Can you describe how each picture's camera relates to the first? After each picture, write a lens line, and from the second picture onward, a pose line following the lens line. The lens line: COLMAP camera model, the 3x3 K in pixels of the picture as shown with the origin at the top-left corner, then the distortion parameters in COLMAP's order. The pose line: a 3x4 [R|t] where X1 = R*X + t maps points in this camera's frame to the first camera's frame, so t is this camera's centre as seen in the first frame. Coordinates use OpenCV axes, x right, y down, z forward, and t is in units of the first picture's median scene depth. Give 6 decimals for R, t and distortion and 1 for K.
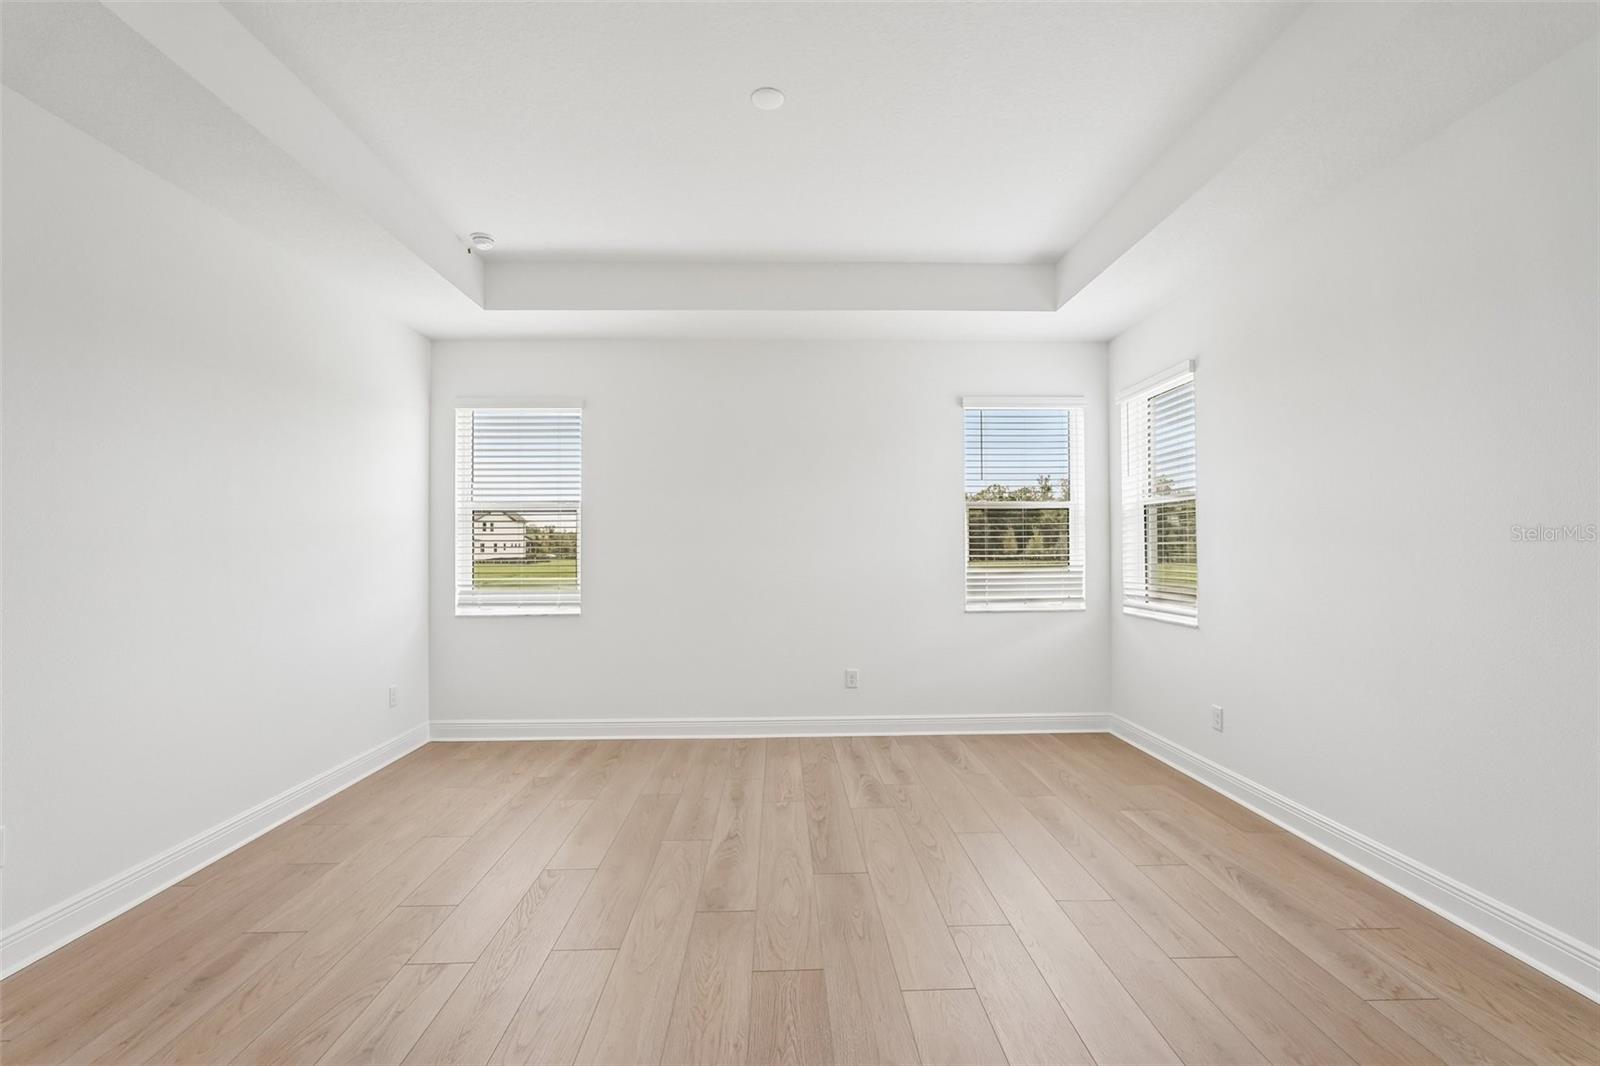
lens RADIAL K [[712.4, 0, 798.9], [0, 712.4, 536.8], [0, 0, 1]] dist [-0.005992, 0.005581]
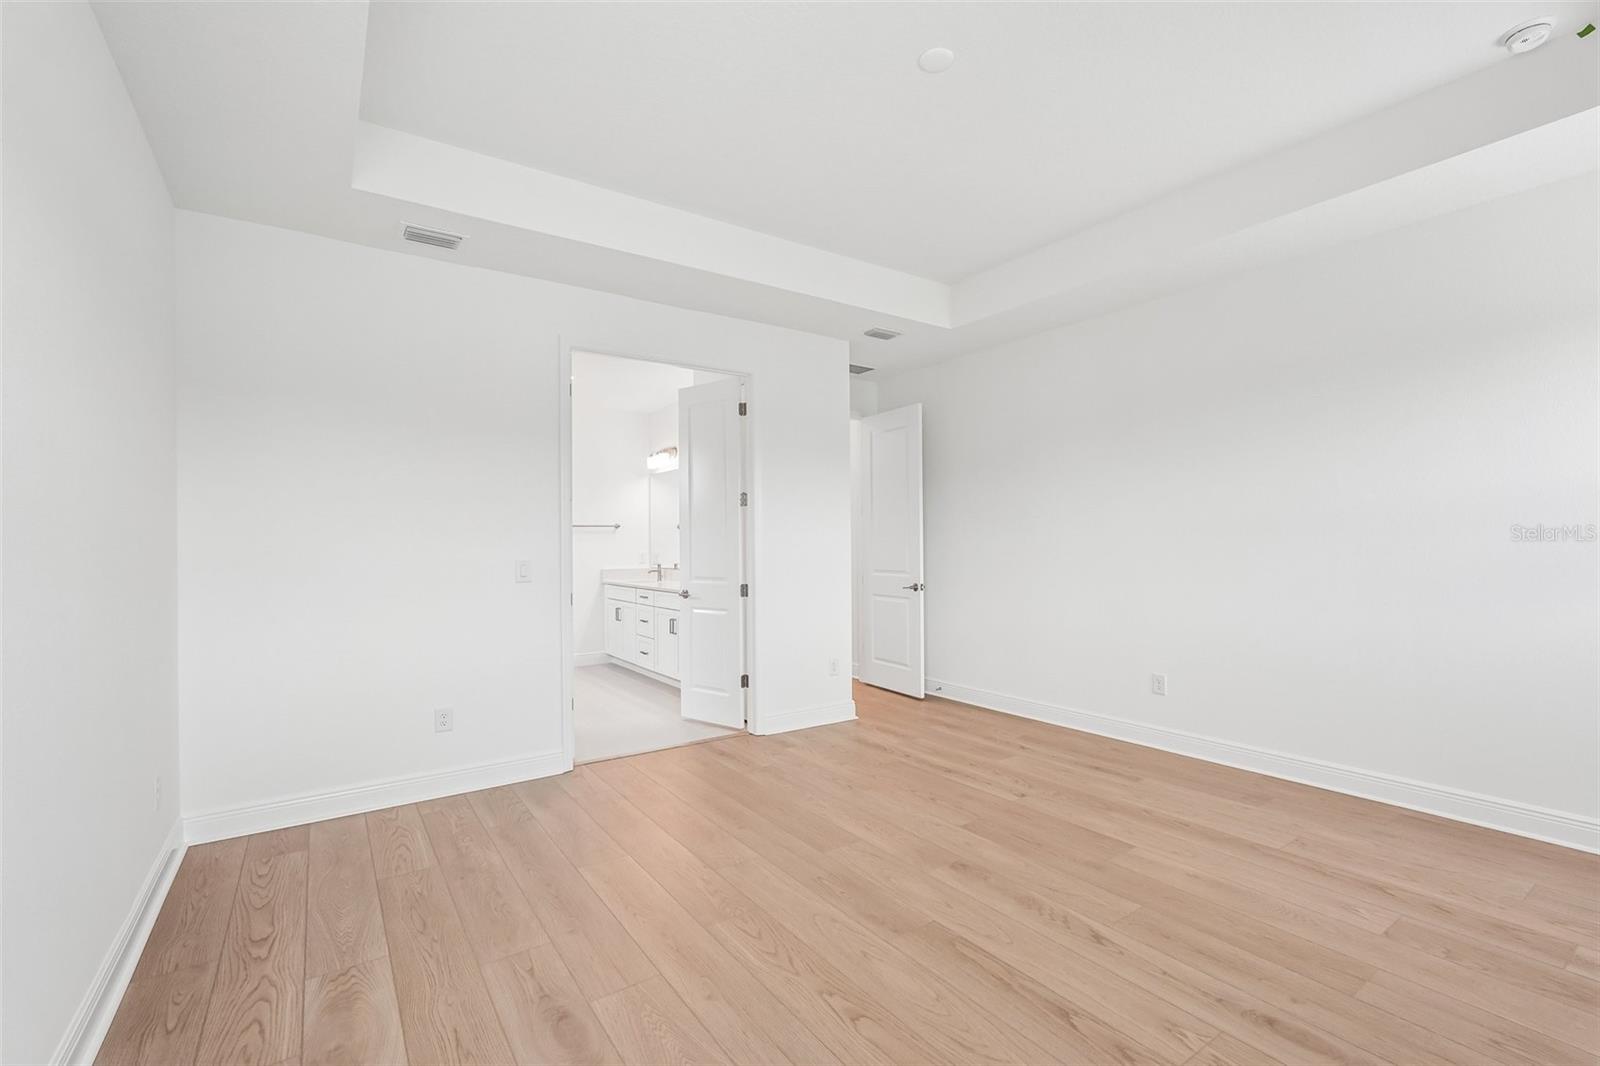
lens RADIAL K [[712.4, 0, 798.9], [0, 712.4, 537.4], [0, 0, 1]] dist [-0.005992, 0.005581]
pose [[-0.842142, 0.010031, -0.539163, 0.376973], [0.023610, 0.999554, -0.018281, 0.018923], [0.538739, -0.028125, -0.842003, 1.015175]]
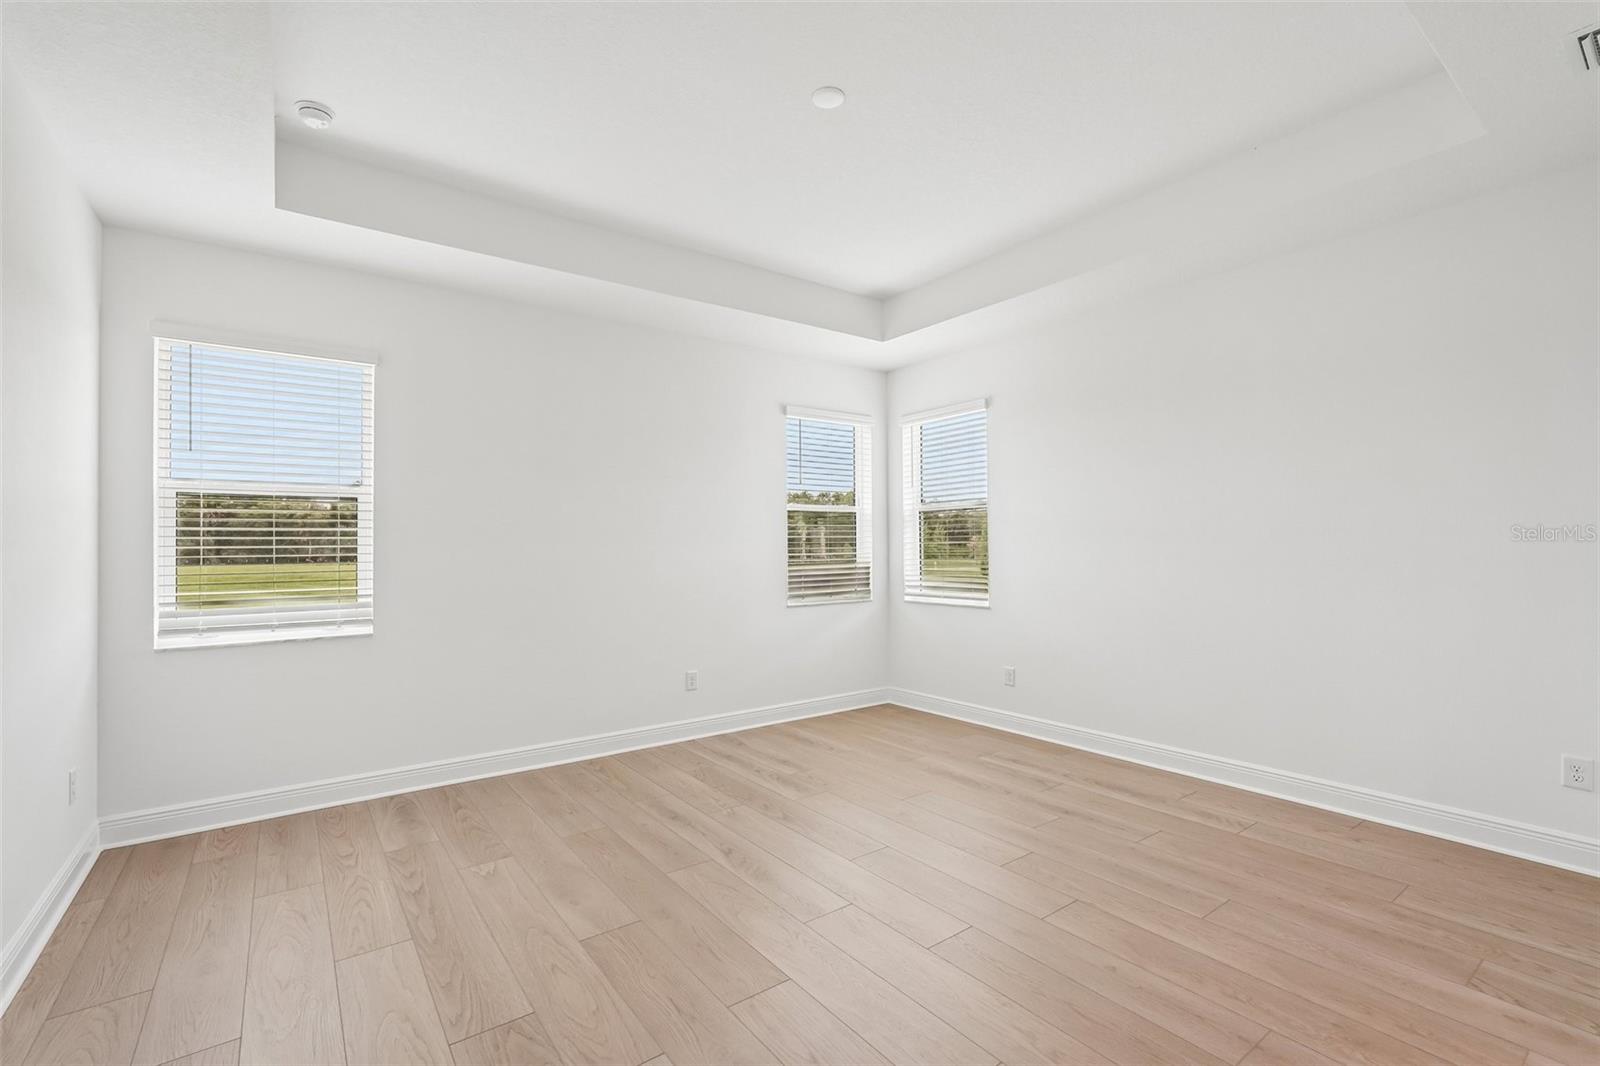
lens RADIAL K [[712.4, 0, 802.0], [0, 712.4, 537.0], [0, 0, 1]] dist [-0.005992, 0.005581]
pose [[0.820285, 0.006989, 0.571913, -0.388995], [-0.004546, 0.999973, -0.005700, 0.007359], [-0.571937, 0.002076, 0.820295, 0.120009]]
